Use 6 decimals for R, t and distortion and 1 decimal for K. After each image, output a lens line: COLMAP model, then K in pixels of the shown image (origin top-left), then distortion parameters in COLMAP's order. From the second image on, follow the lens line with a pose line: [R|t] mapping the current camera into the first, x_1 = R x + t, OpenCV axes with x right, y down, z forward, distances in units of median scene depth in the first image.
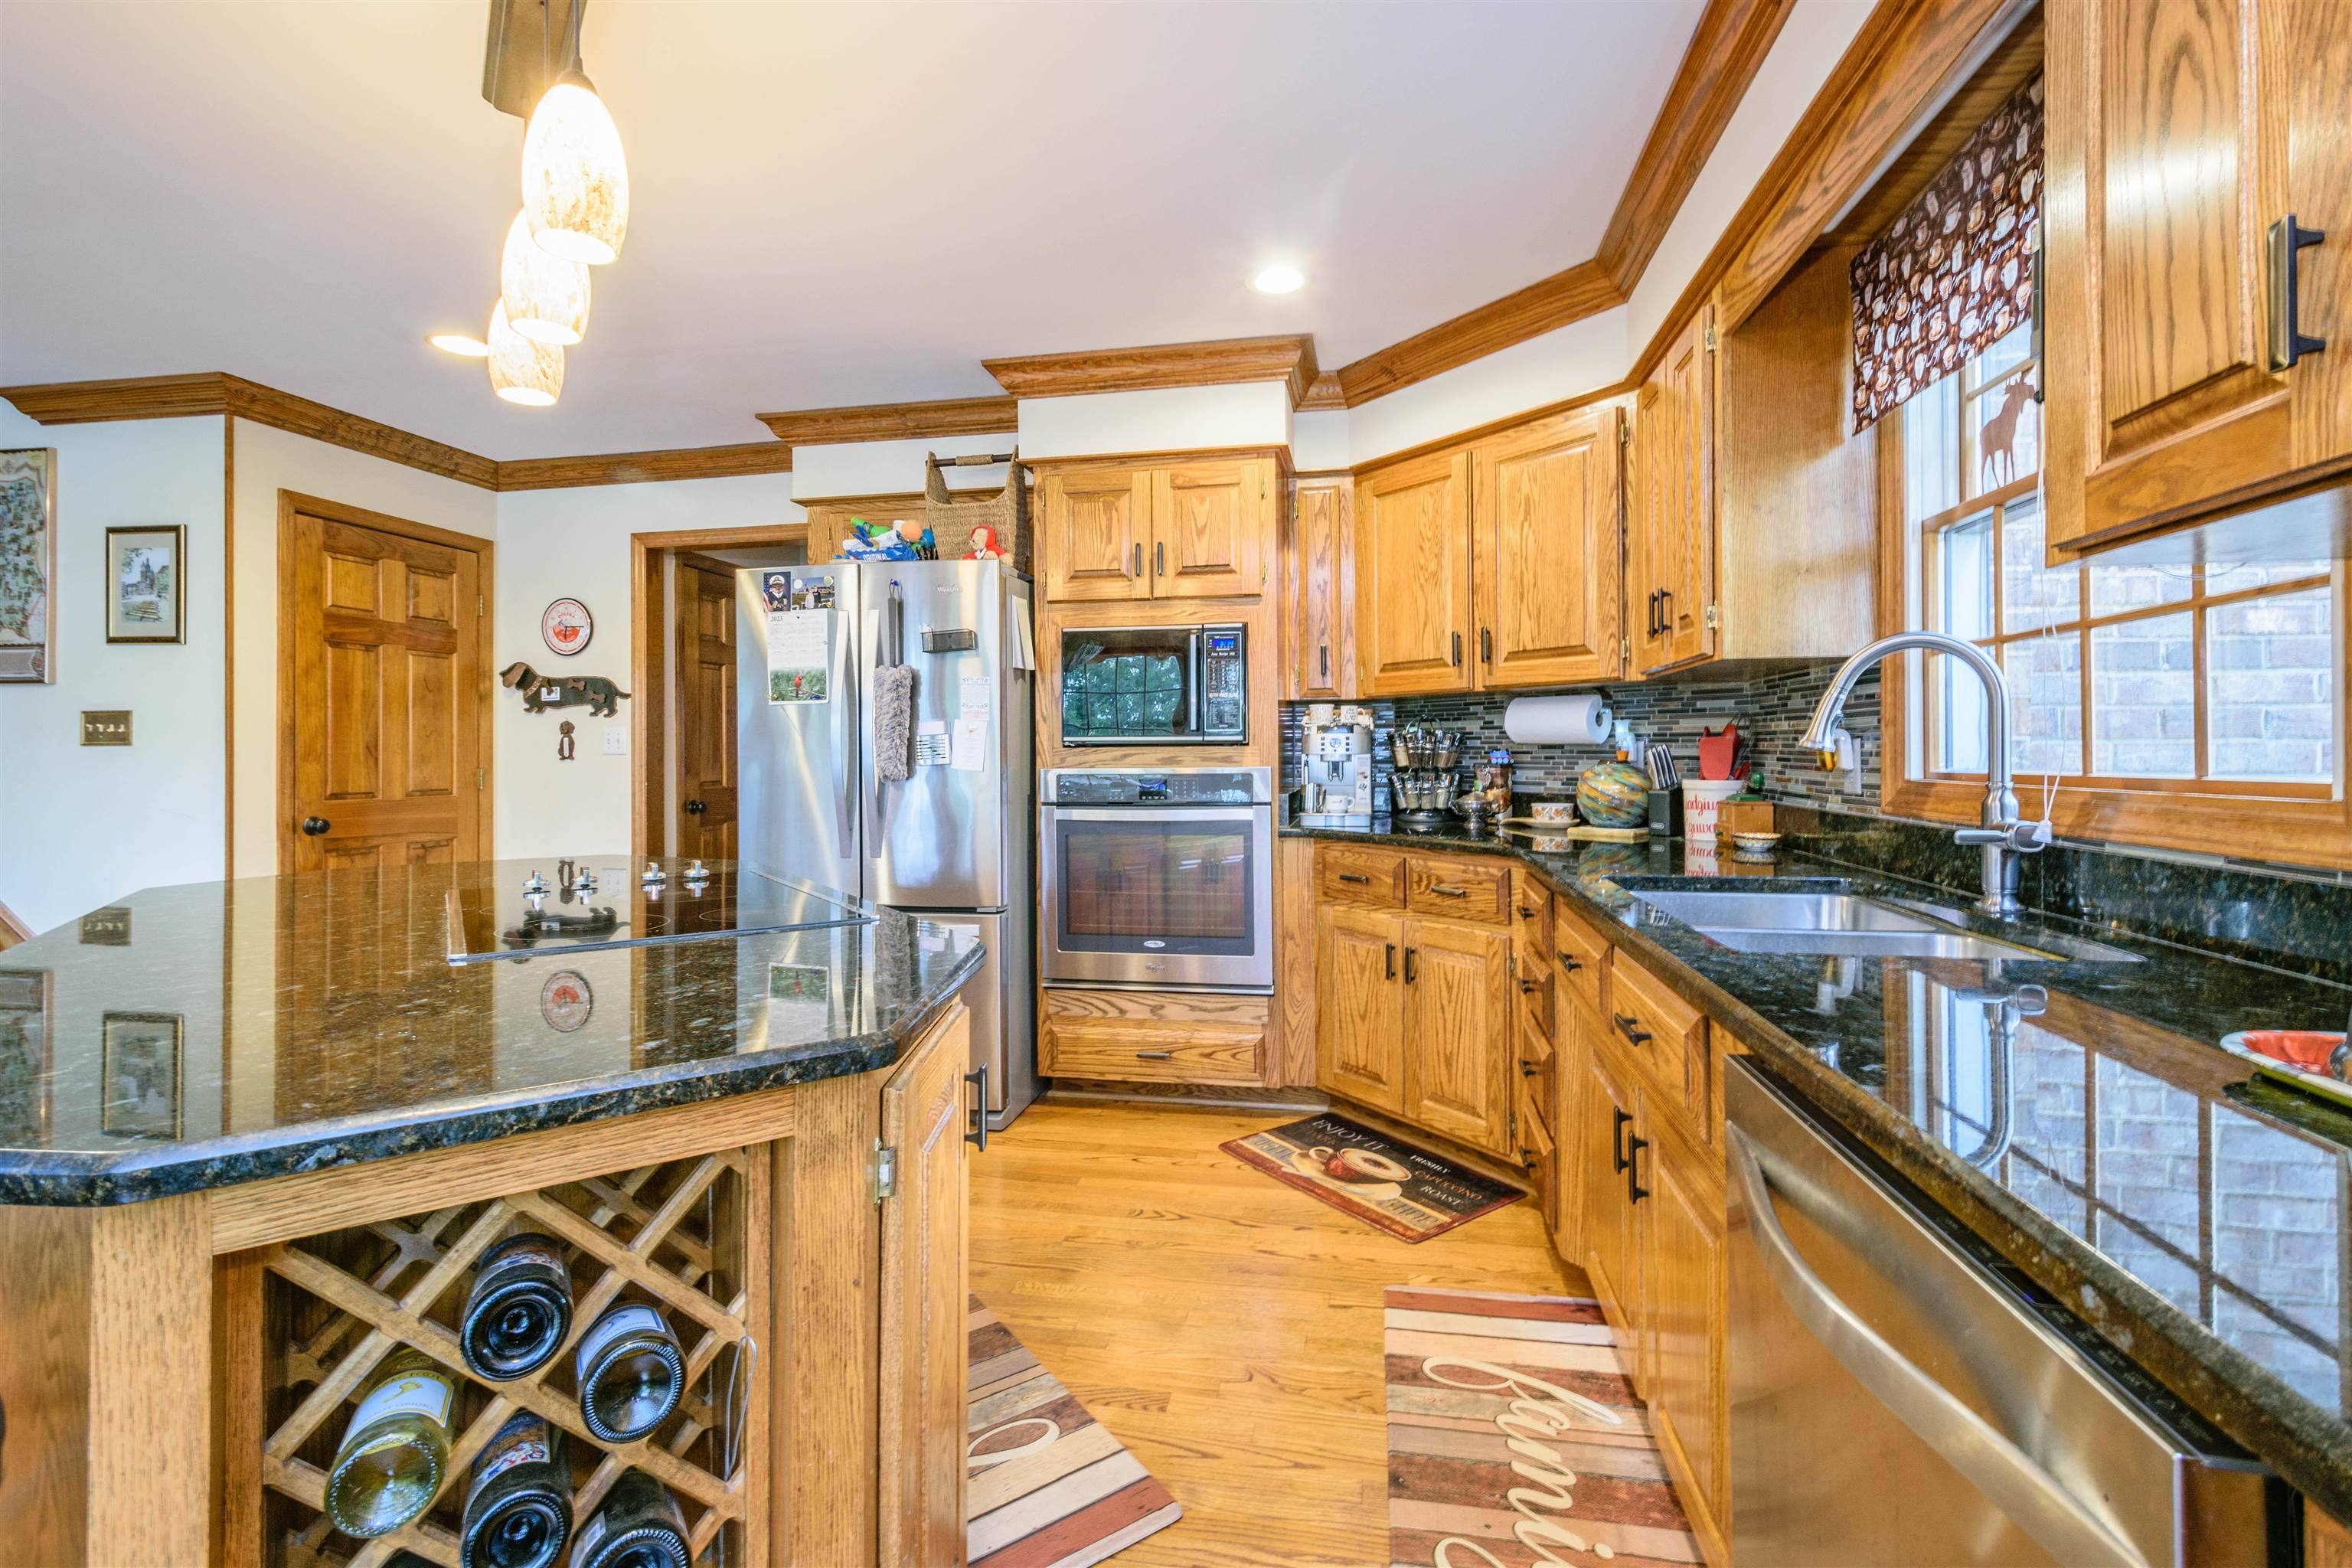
lens RADIAL K [[1035.3, 0, 1186.9], [0, 1035.3, 747.0], [0, 0, 1]] dist [0.002236, -0.000293]
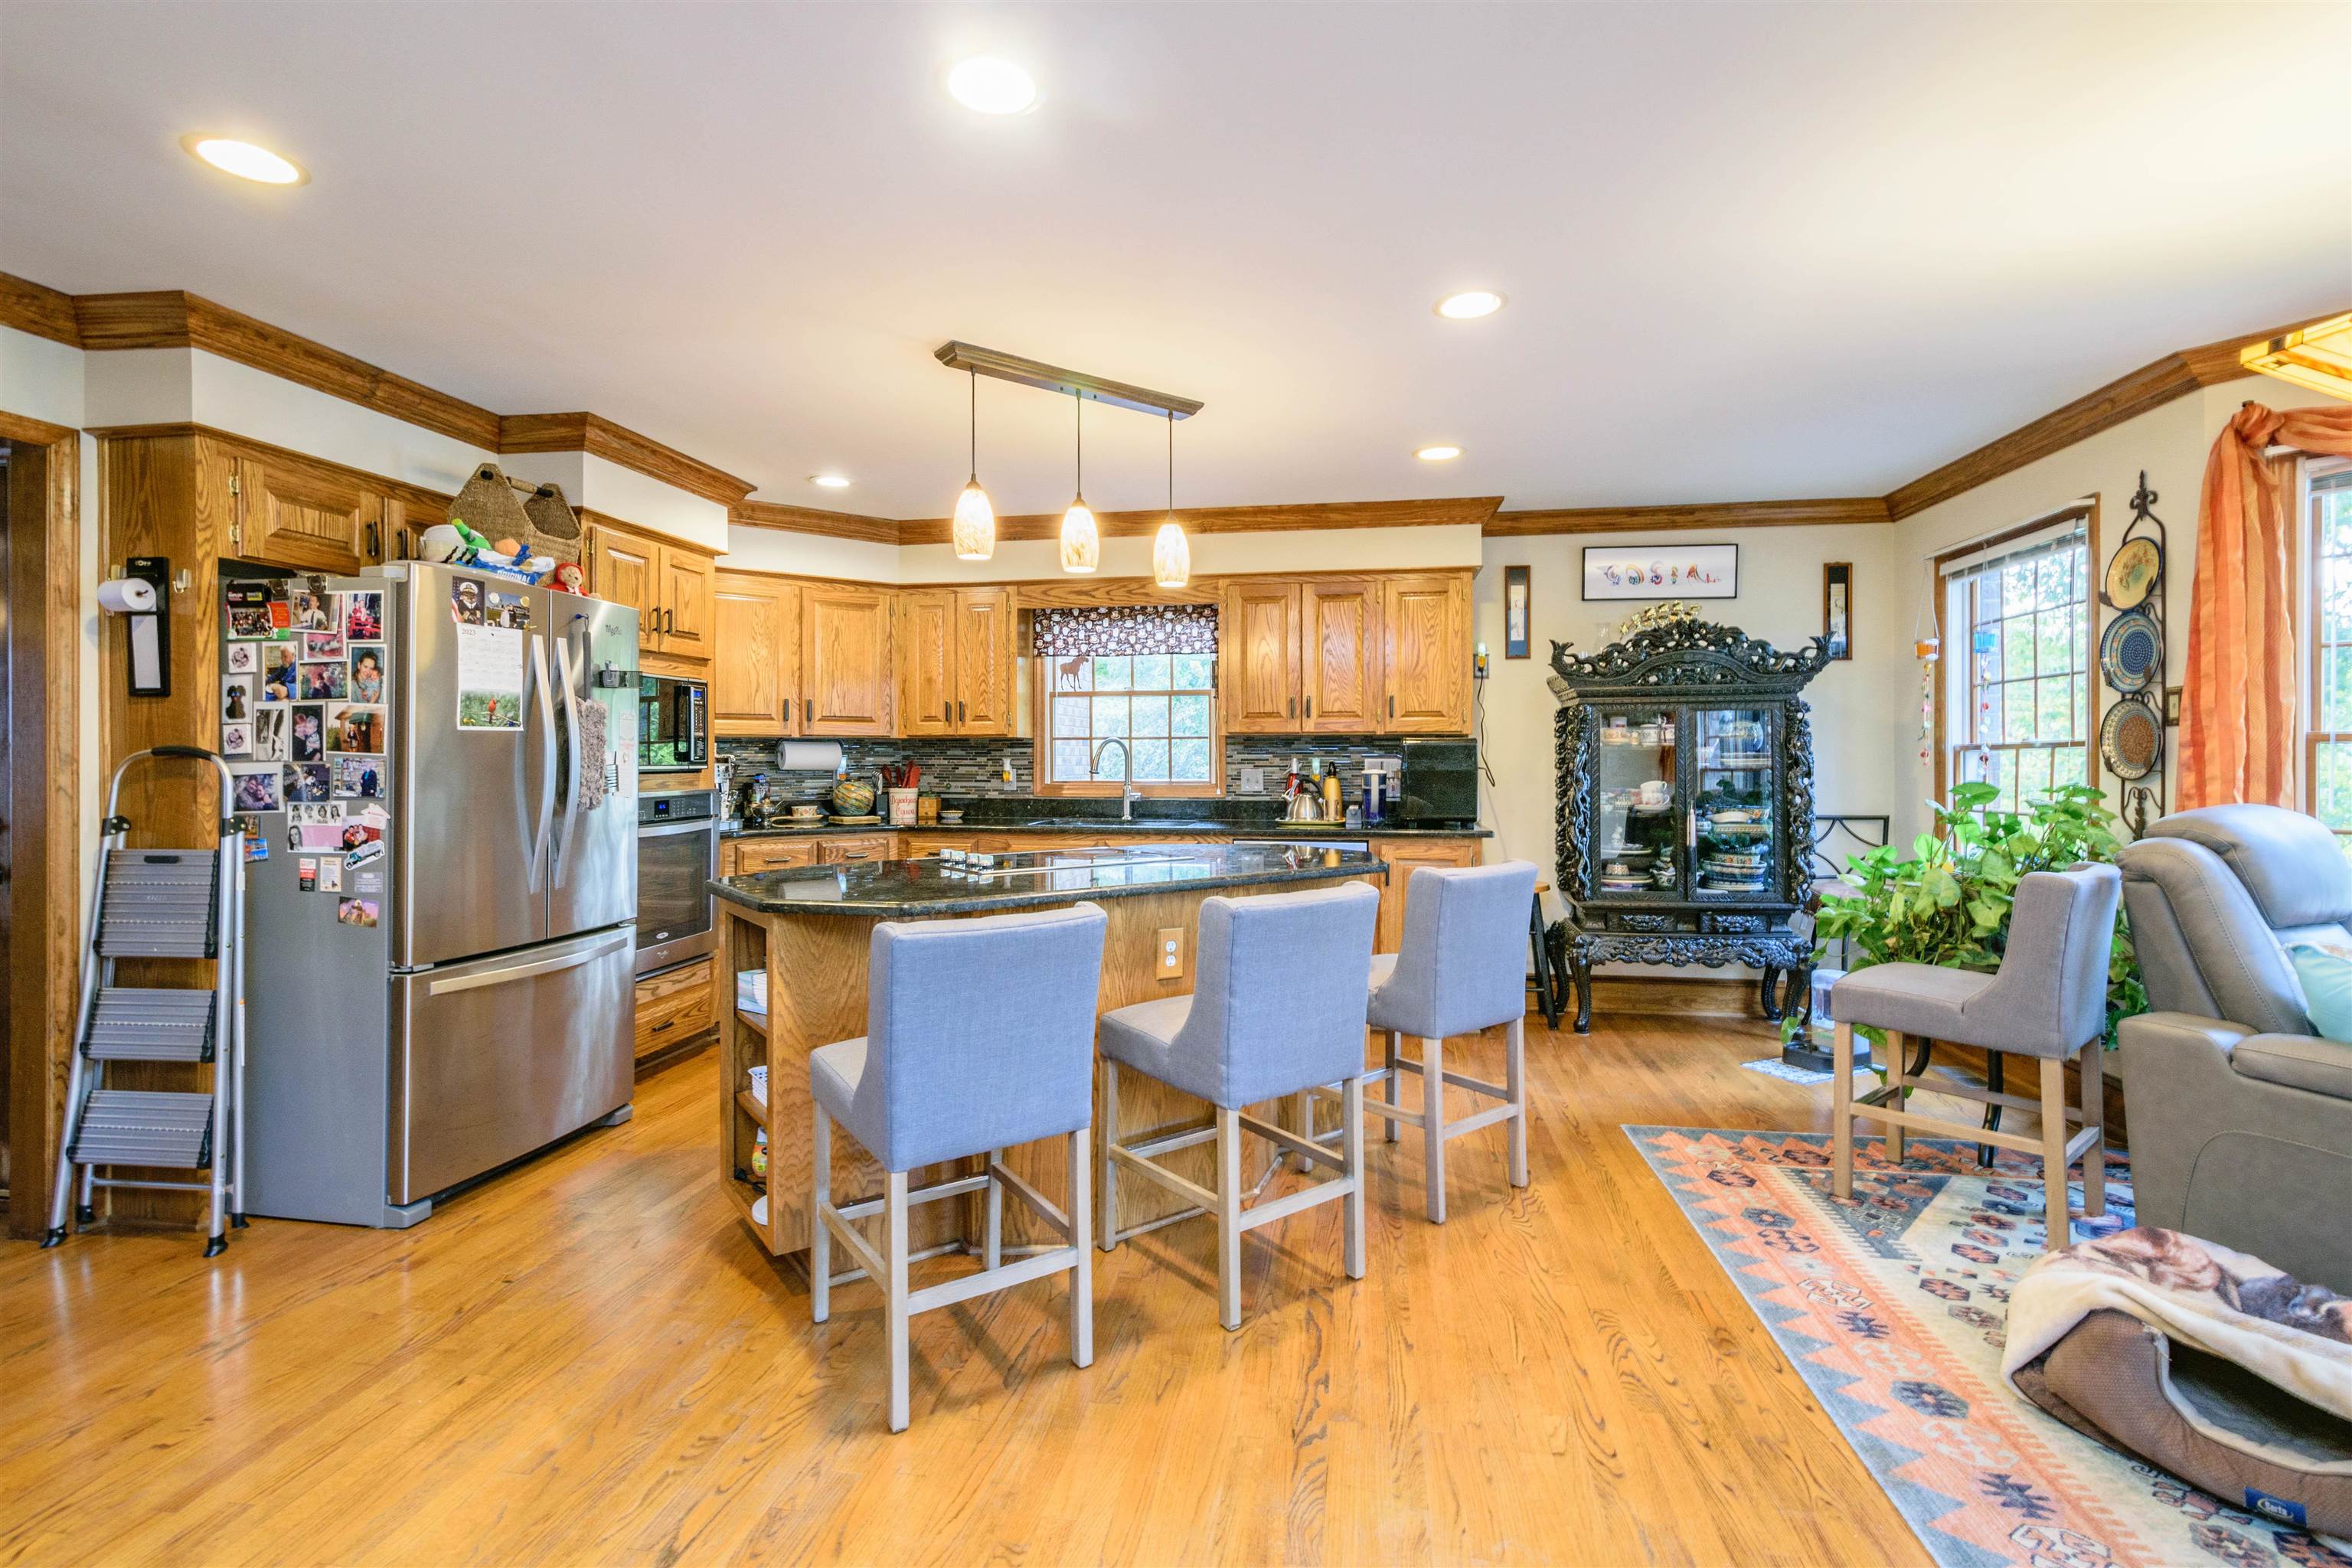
lens RADIAL K [[1070.5, 0, 1178.9], [0, 1070.5, 755.9], [0, 0, 1]] dist [0.001725, 0.000068]
pose [[-0.020891, 0.007562, 0.999753, -1.557442], [-0.002113, 0.999969, -0.007608, -0.015963], [-0.999780, -0.002271, -0.020875, 0.496785]]
